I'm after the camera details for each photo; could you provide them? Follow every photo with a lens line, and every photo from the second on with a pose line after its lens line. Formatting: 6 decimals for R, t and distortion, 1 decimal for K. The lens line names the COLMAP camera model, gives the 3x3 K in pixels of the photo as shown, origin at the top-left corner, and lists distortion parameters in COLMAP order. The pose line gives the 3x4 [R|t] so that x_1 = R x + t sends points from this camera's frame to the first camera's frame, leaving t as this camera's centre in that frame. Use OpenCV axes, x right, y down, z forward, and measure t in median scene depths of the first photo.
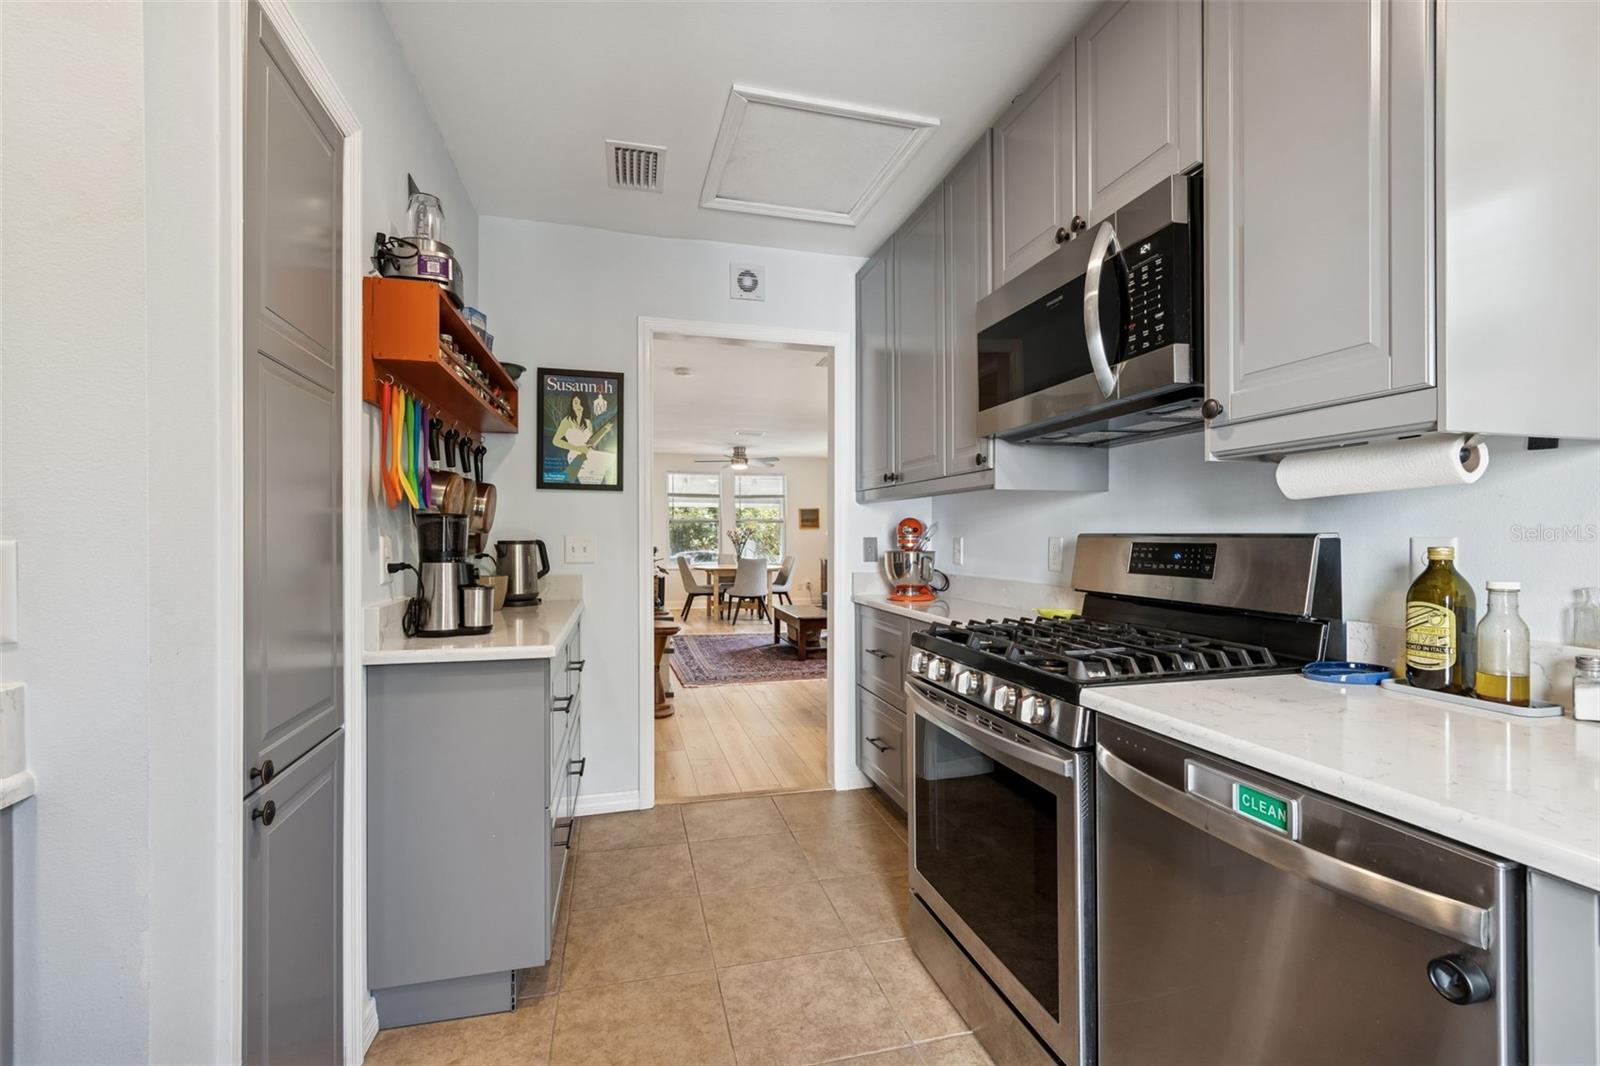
lens RADIAL K [[713.8, 0, 801.7], [0, 713.8, 532.3], [0, 0, 1]] dist [0.002134, -0.002036]
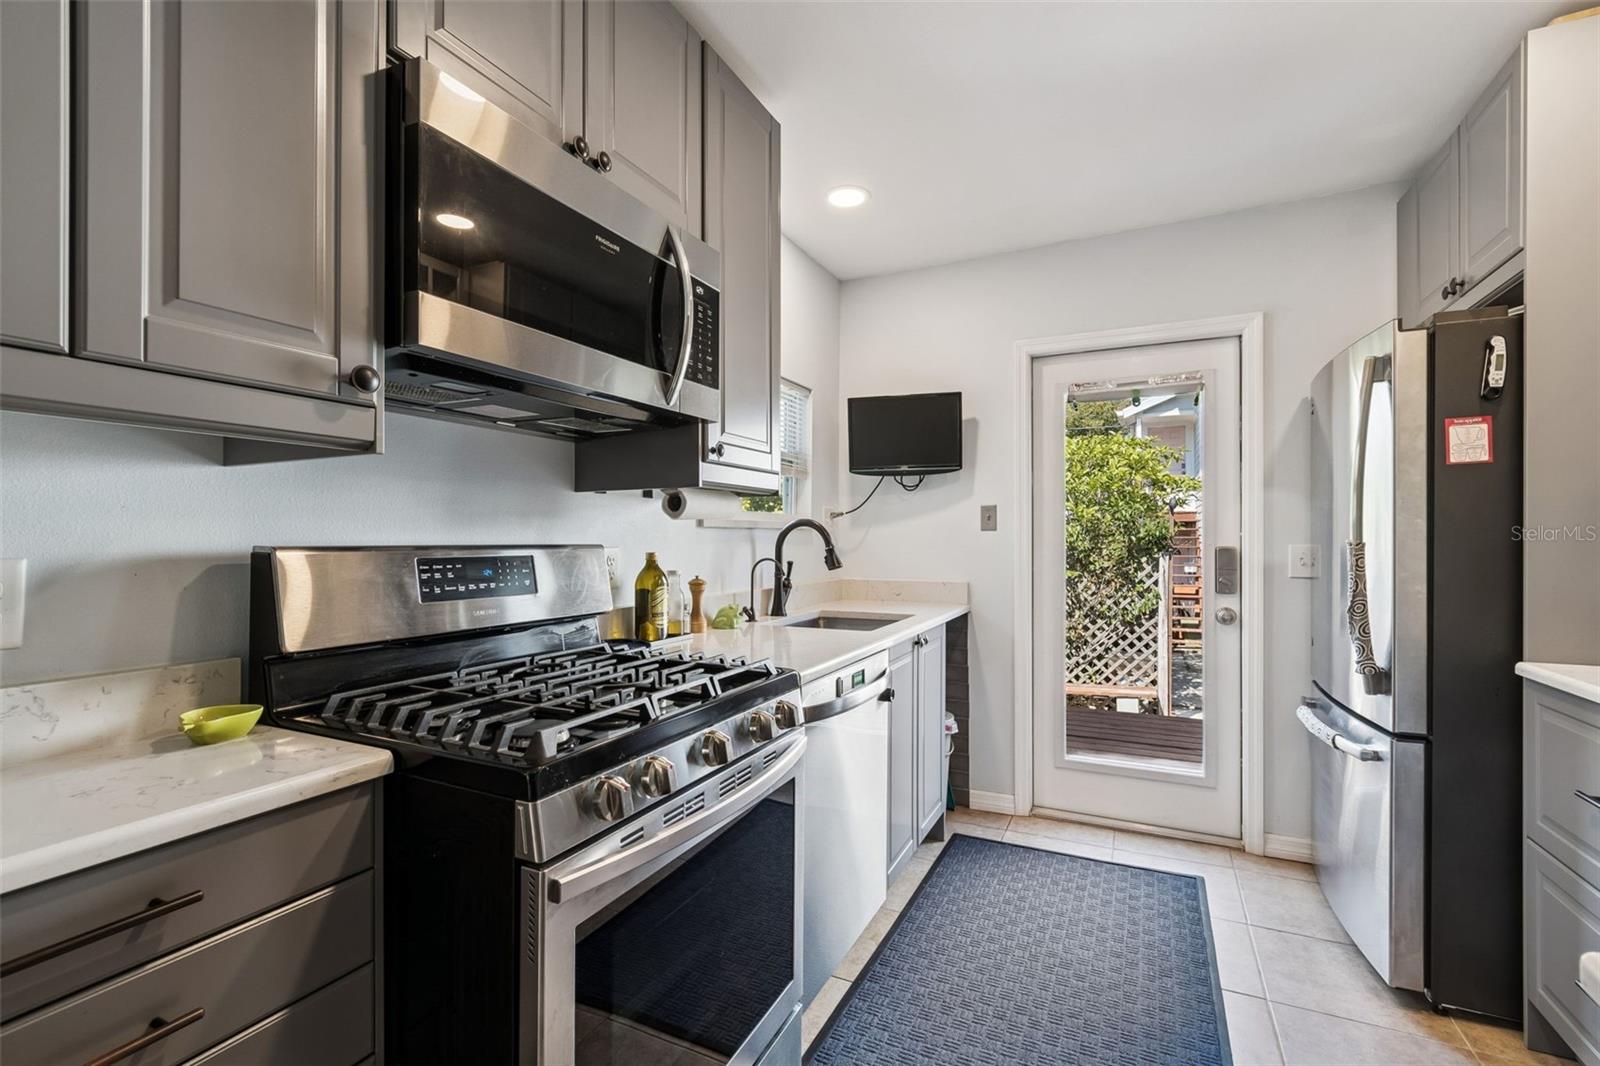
lens RADIAL K [[713.8, 0, 794.1], [0, 713.8, 537.1], [0, 0, 1]] dist [0.002134, -0.002036]
pose [[-0.753452, 0.003168, 0.657496, -0.294644], [-0.001455, 0.999978, -0.006485, -0.003073], [-0.657502, -0.005843, -0.753430, 1.414224]]
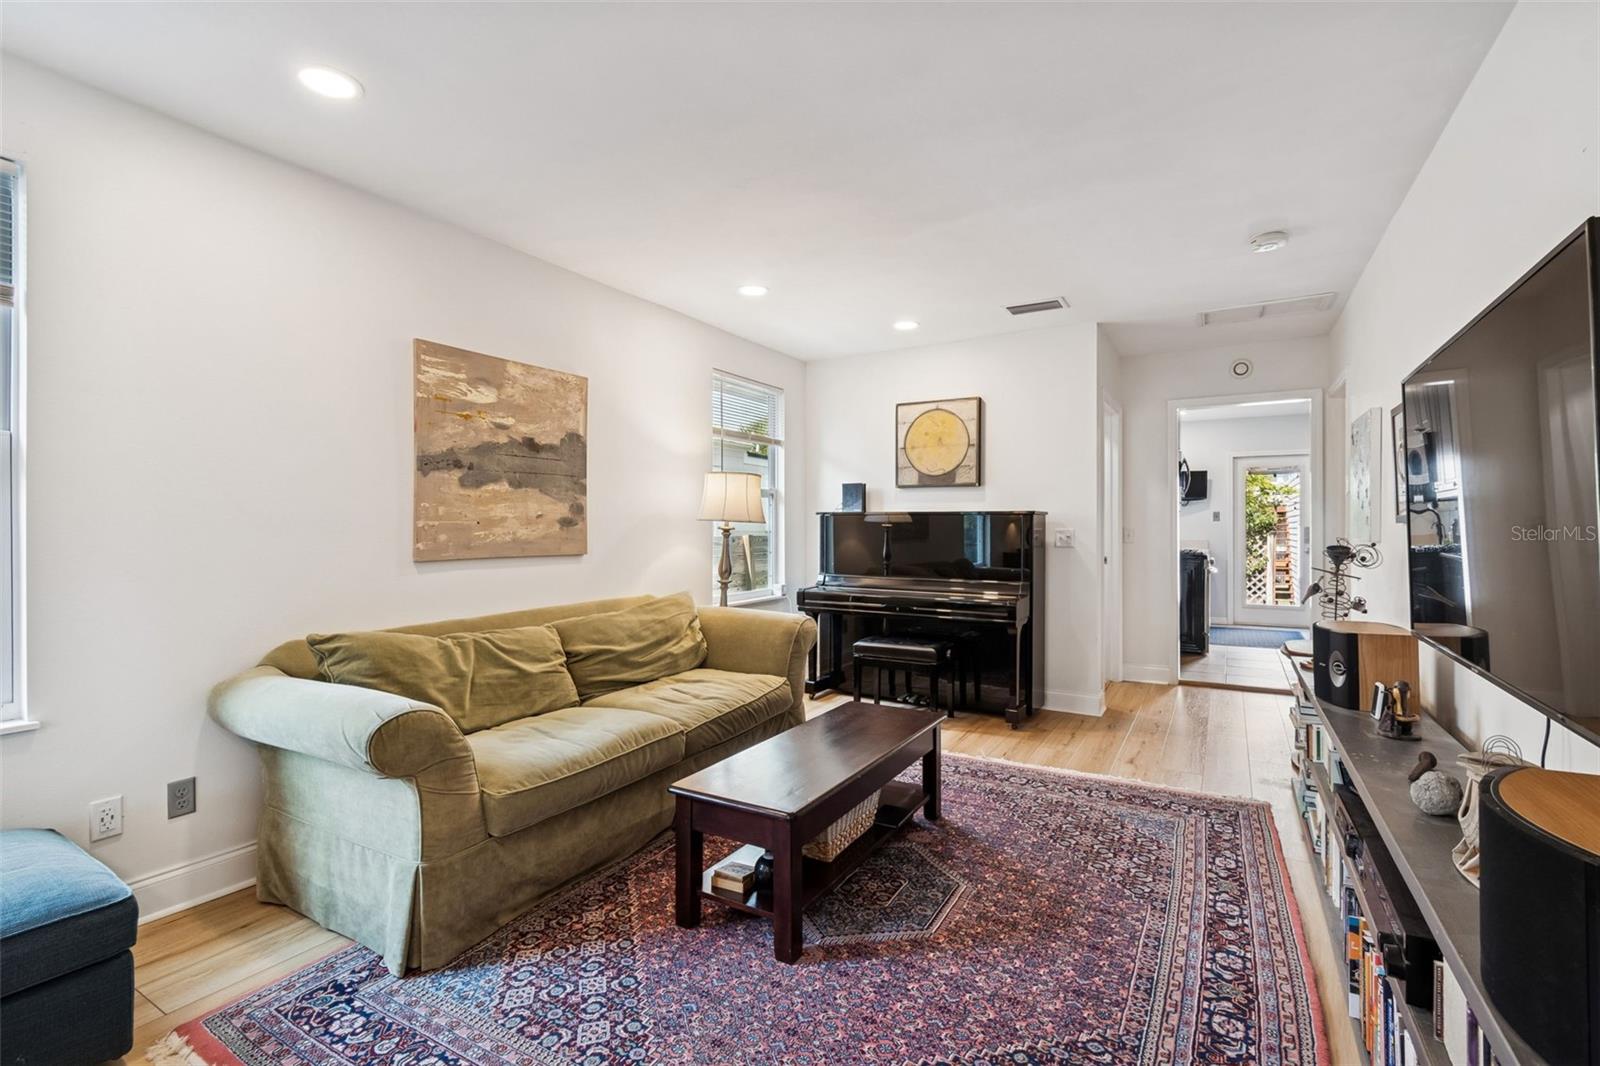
lens RADIAL K [[713.8, 0, 805.4], [0, 713.8, 533.7], [0, 0, 1]] dist [0.002134, -0.002036]
pose [[-0.703684, -0.001035, 0.710513, -0.992943], [0.001856, 0.999993, 0.003295, 0.035562], [-0.710511, 0.003637, -0.703677, 5.279167]]
